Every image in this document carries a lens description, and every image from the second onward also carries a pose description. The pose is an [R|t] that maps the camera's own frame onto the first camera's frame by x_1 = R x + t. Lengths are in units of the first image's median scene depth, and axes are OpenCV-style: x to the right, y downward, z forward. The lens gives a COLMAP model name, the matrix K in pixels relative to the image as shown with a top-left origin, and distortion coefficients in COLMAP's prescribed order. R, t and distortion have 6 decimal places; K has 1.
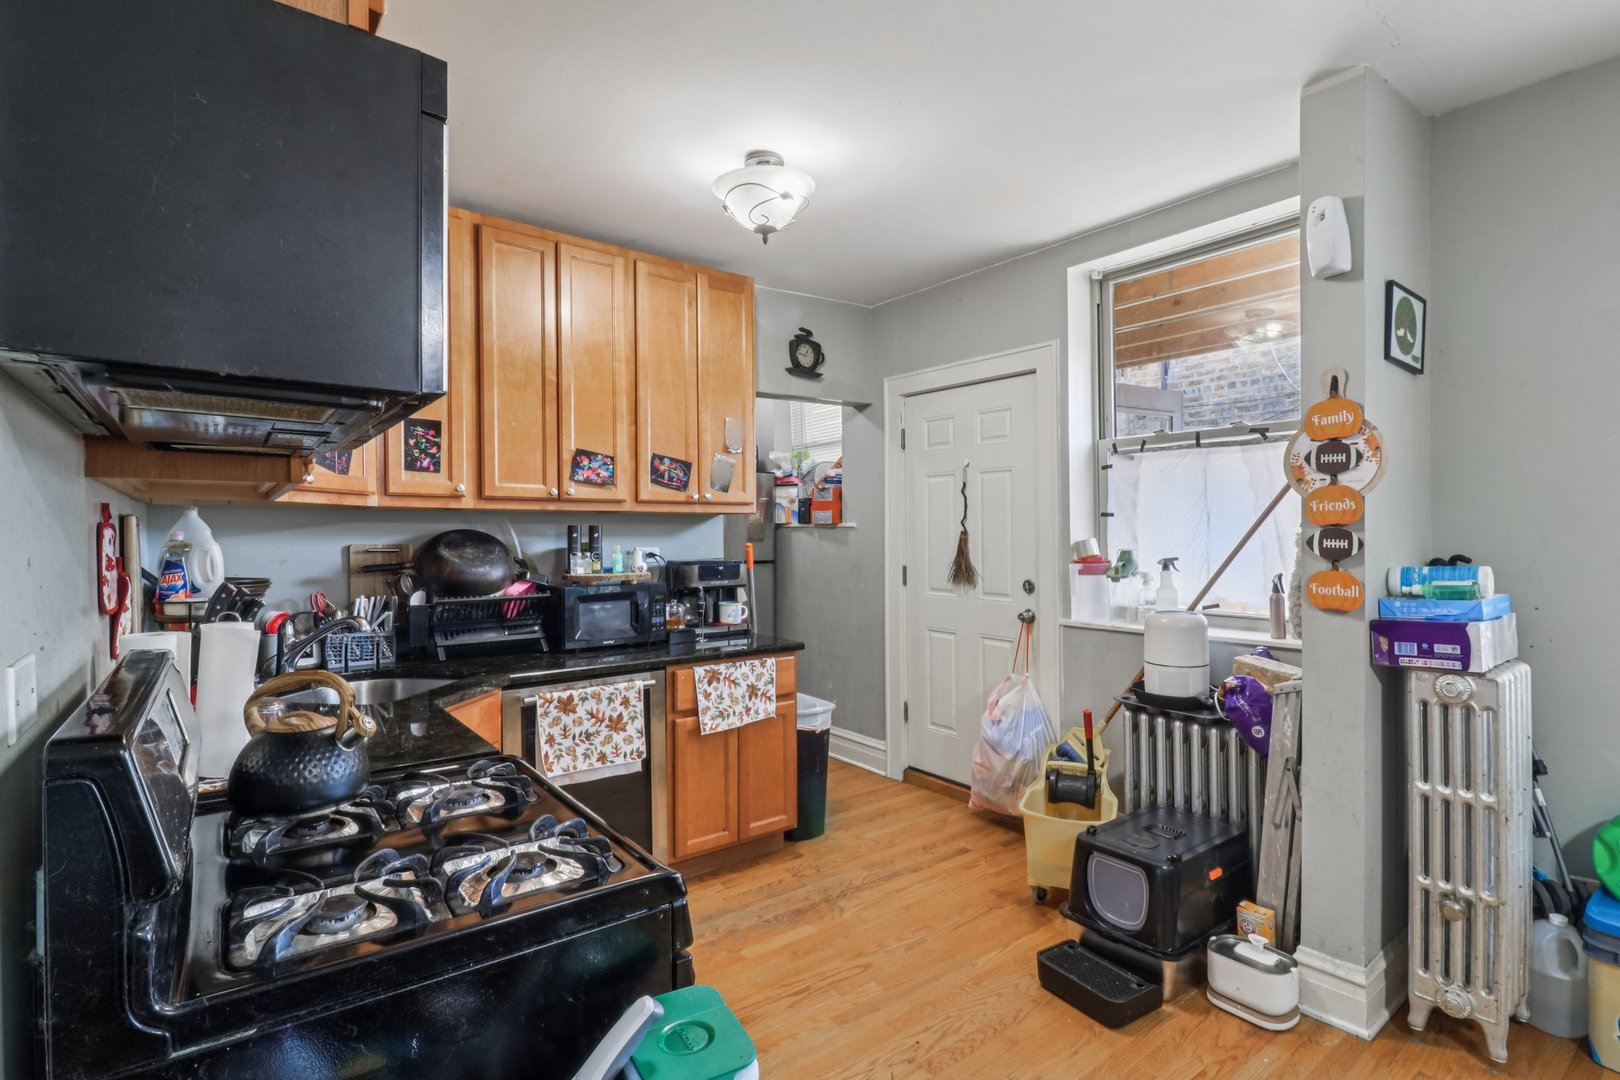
lens RADIAL K [[772.6, 0, 833.6], [0, 772.6, 540.5], [0, 0, 1]] dist [0.002412, -0.006886]
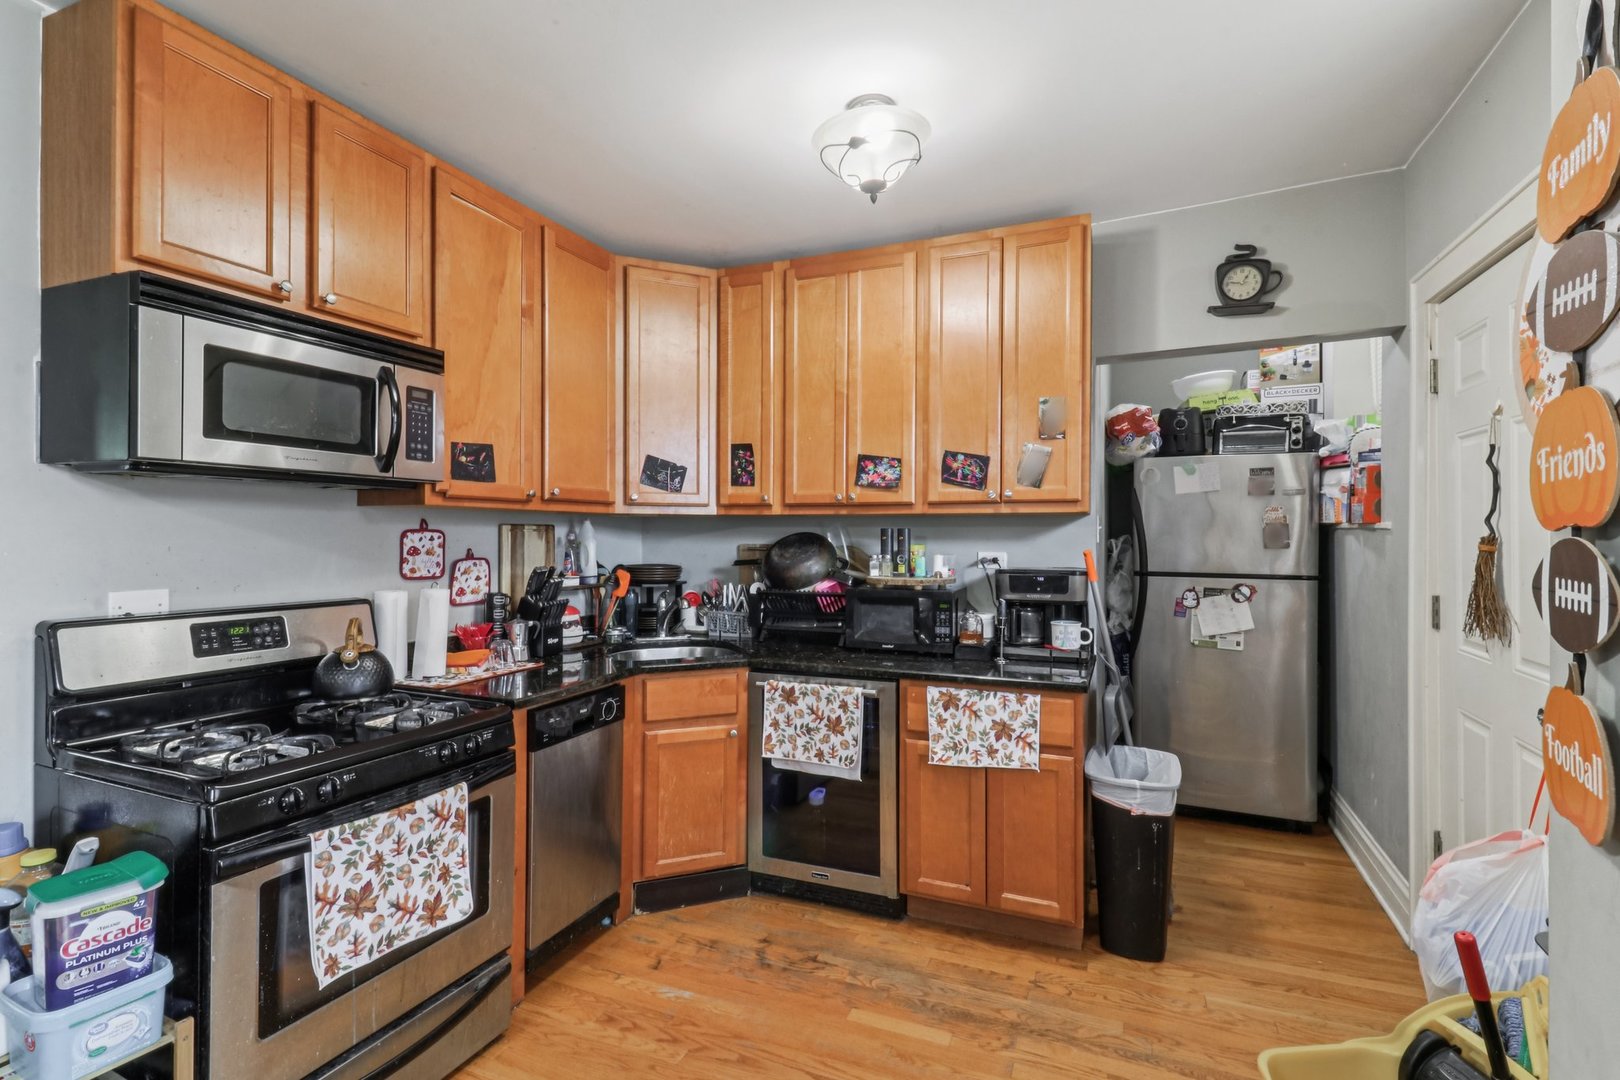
lens RADIAL K [[772.6, 0, 804.1], [0, 772.6, 532.0], [0, 0, 1]] dist [0.002412, -0.006886]
pose [[0.474495, 0.000830, -0.880258, 0.588431], [-0.011962, 0.999913, -0.005505, -0.009146], [0.880177, 0.013141, 0.474463, 0.484586]]
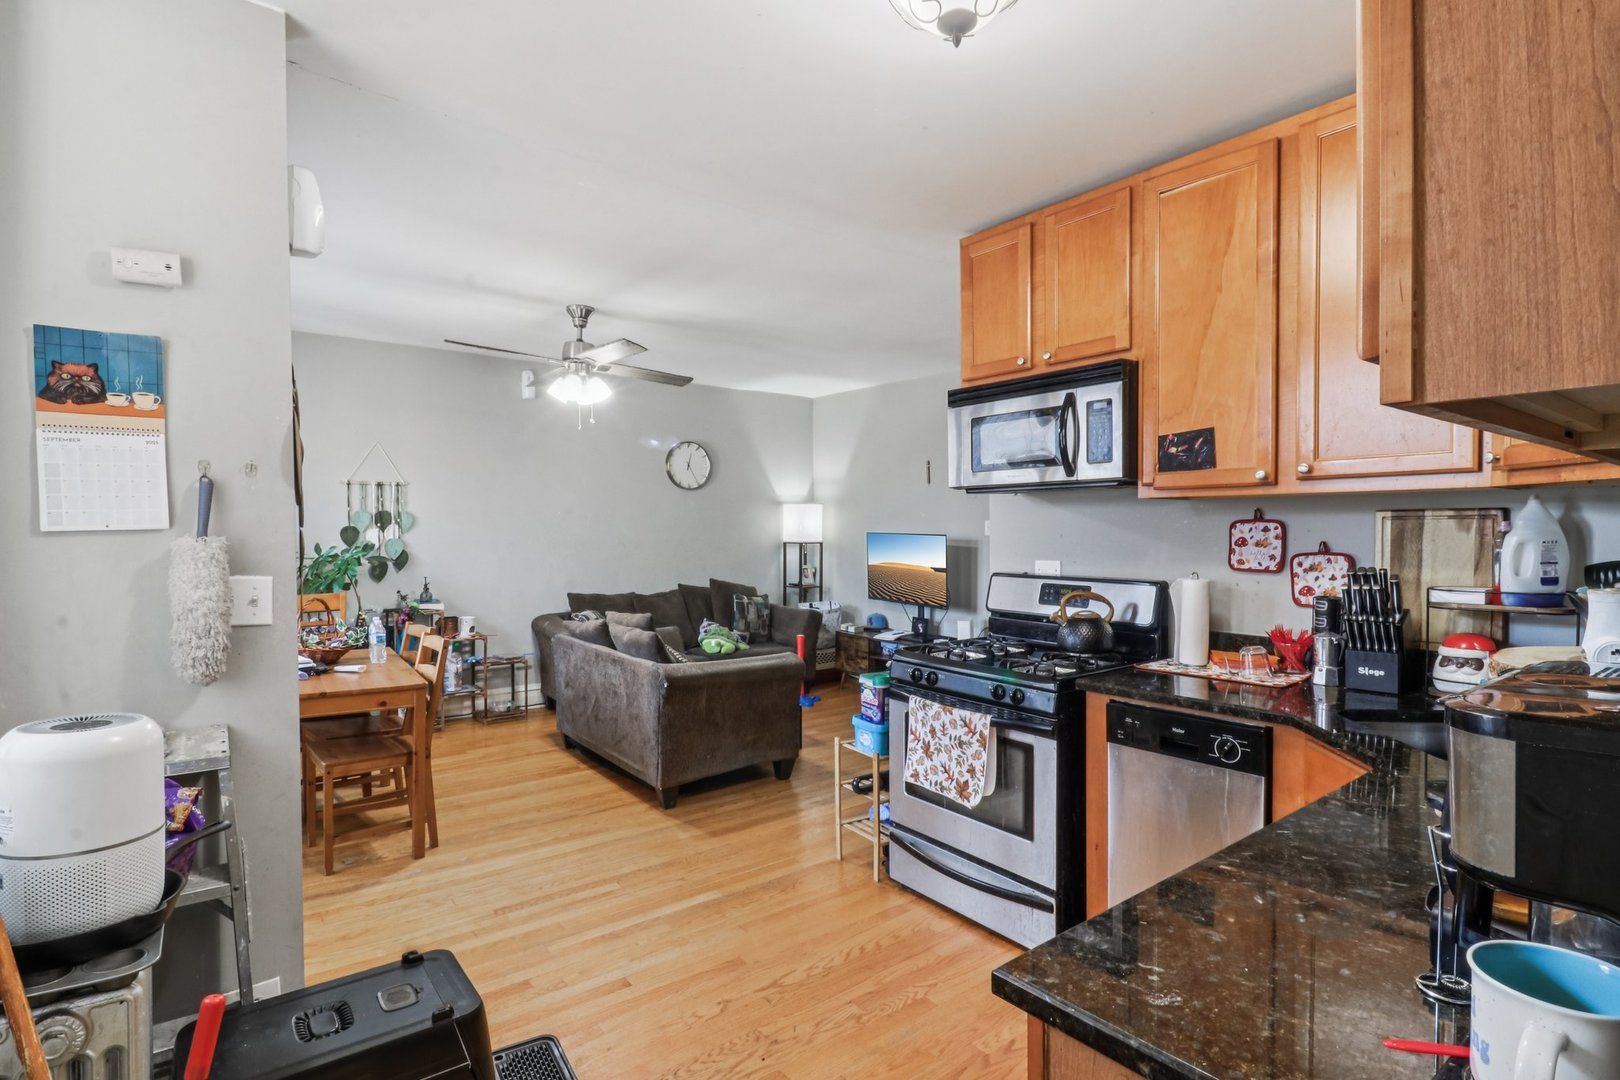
lens RADIAL K [[772.6, 0, 794.2], [0, 772.6, 553.4], [0, 0, 1]] dist [0.002412, -0.006886]
pose [[-0.999956, 0.007277, 0.005976, 0.044764], [0.007500, 0.999242, 0.038191, -0.011302], [-0.005694, 0.038234, -0.999253, 1.475079]]
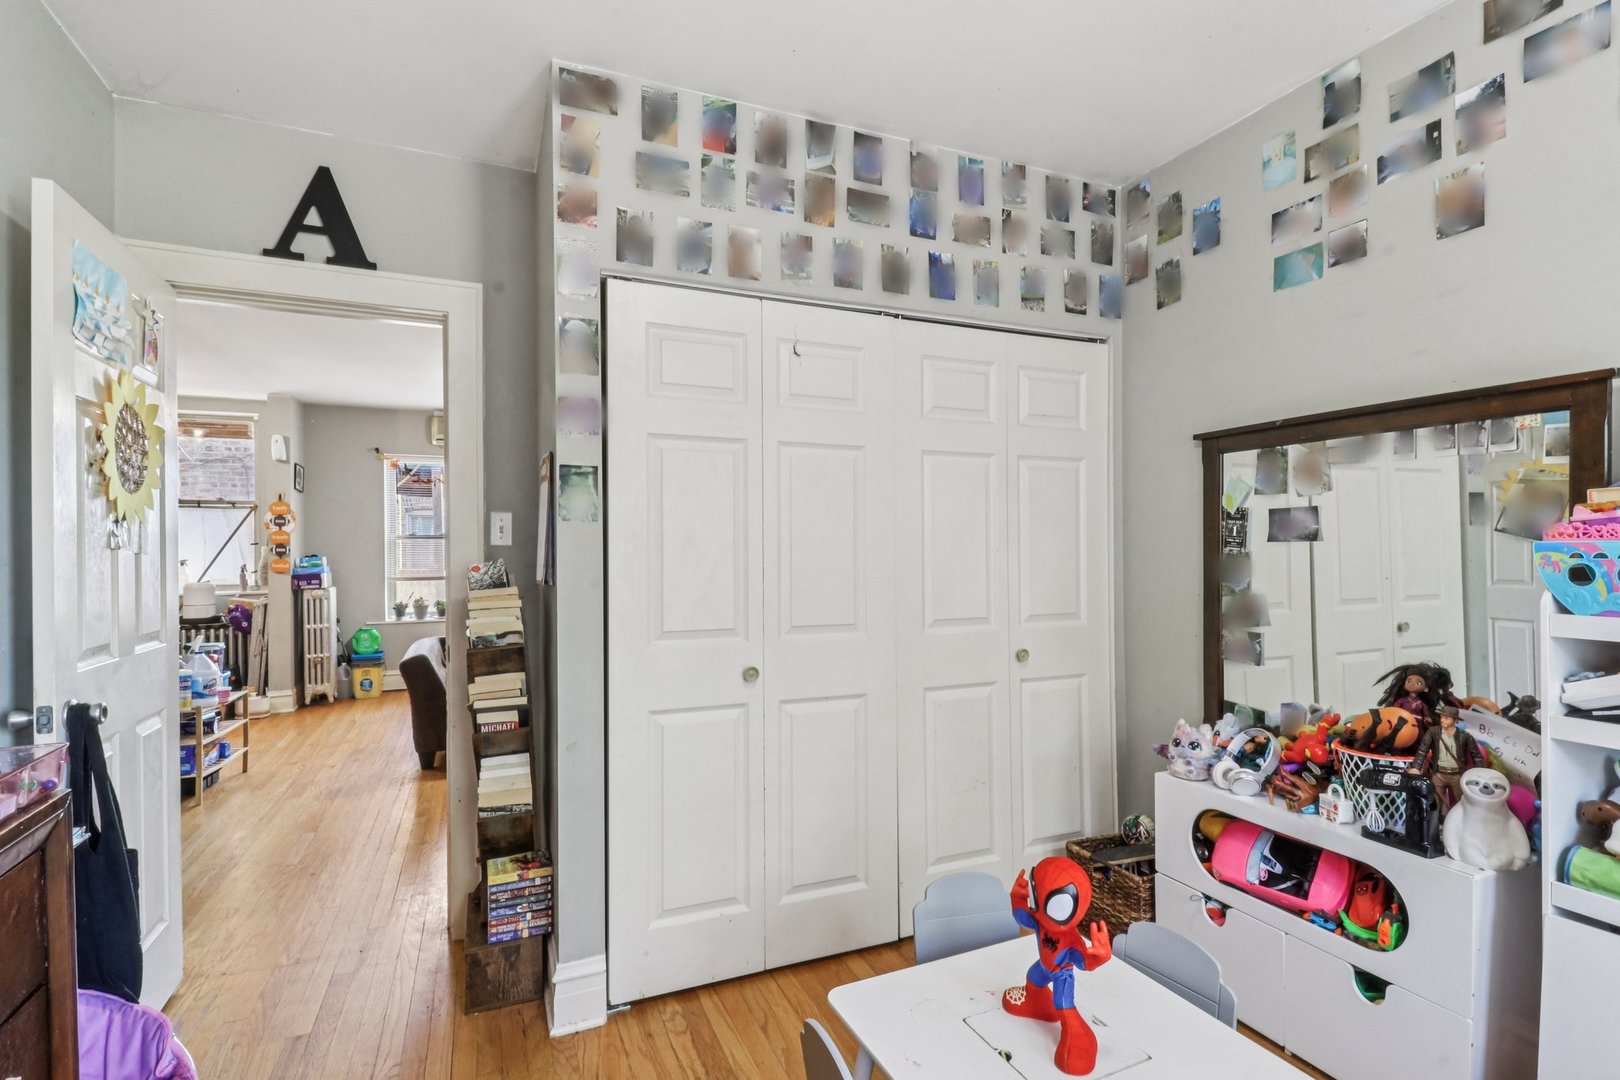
lens RADIAL K [[772.6, 0, 796.6], [0, 772.6, 543.3], [0, 0, 1]] dist [0.002412, -0.006886]
pose [[0.270567, 0.012986, 0.962614, -1.454772], [0.017884, 0.999669, -0.018512, 0.059876], [-0.962535, 0.022224, 0.270245, -1.492032]]
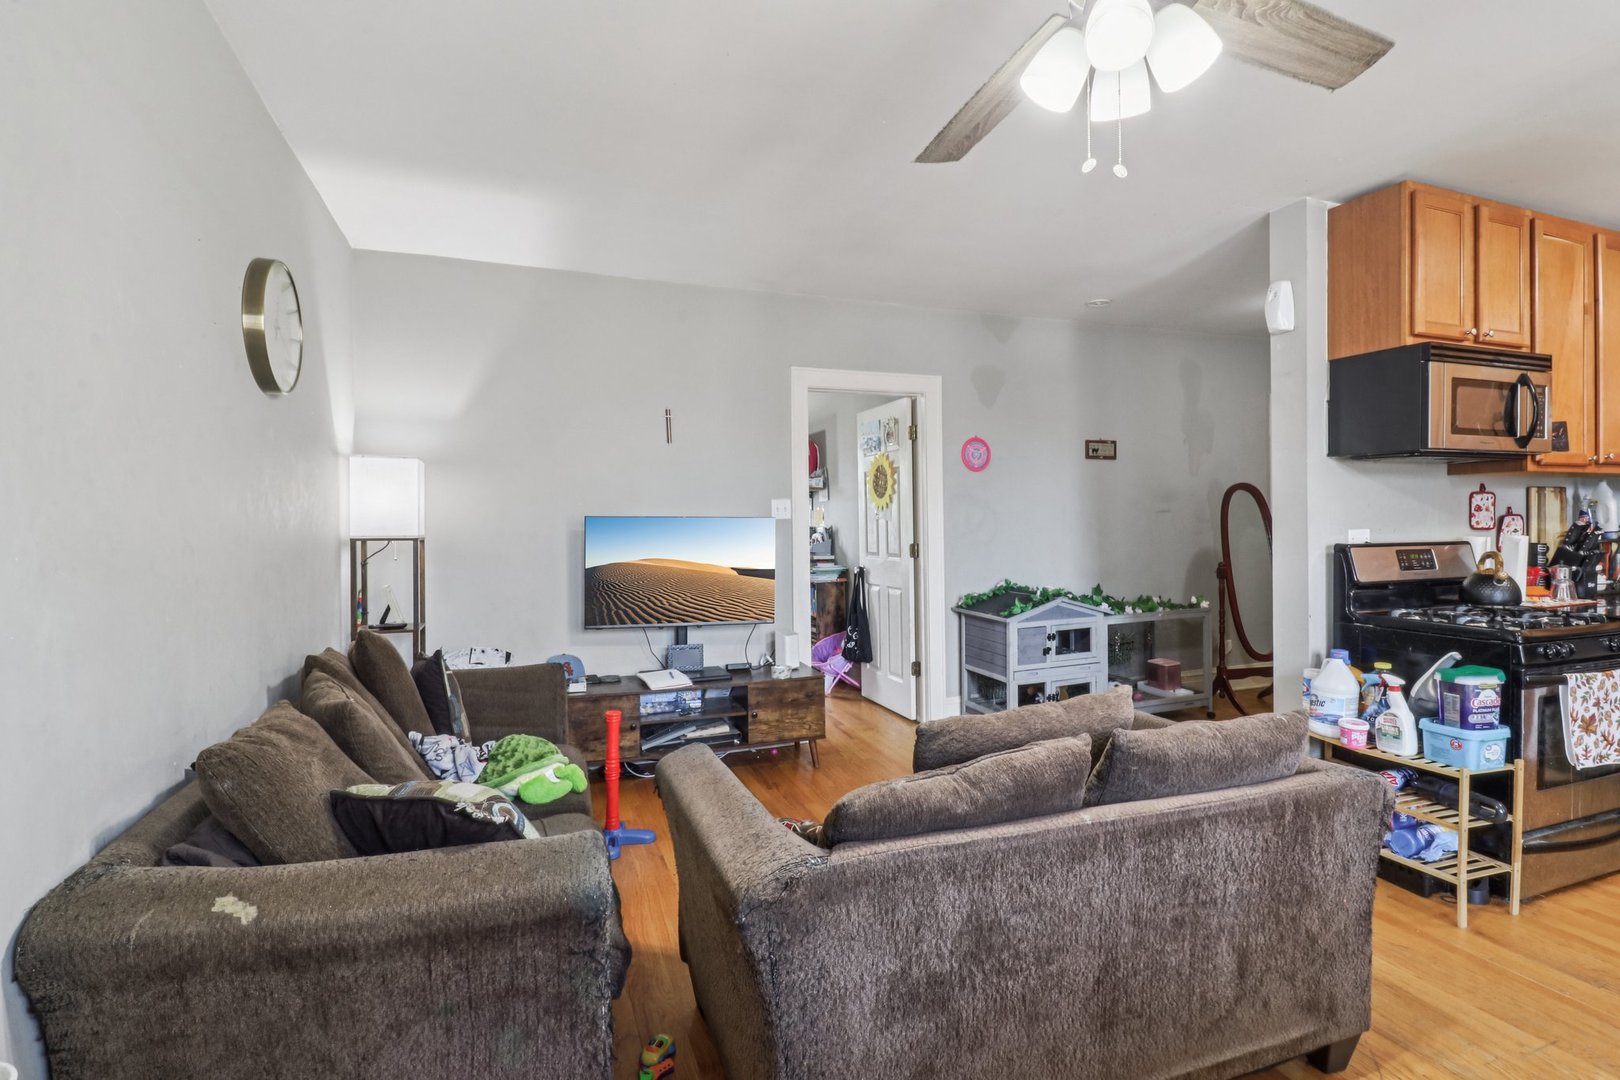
lens RADIAL K [[772.6, 0, 811.9], [0, 772.6, 532.0], [0, 0, 1]] dist [0.002412, -0.006886]
pose [[-0.307320, 0.019373, -0.951409, 1.068950], [0.006680, 0.999812, 0.018201, 0.024439], [0.951583, -0.000762, -0.307392, -0.150854]]
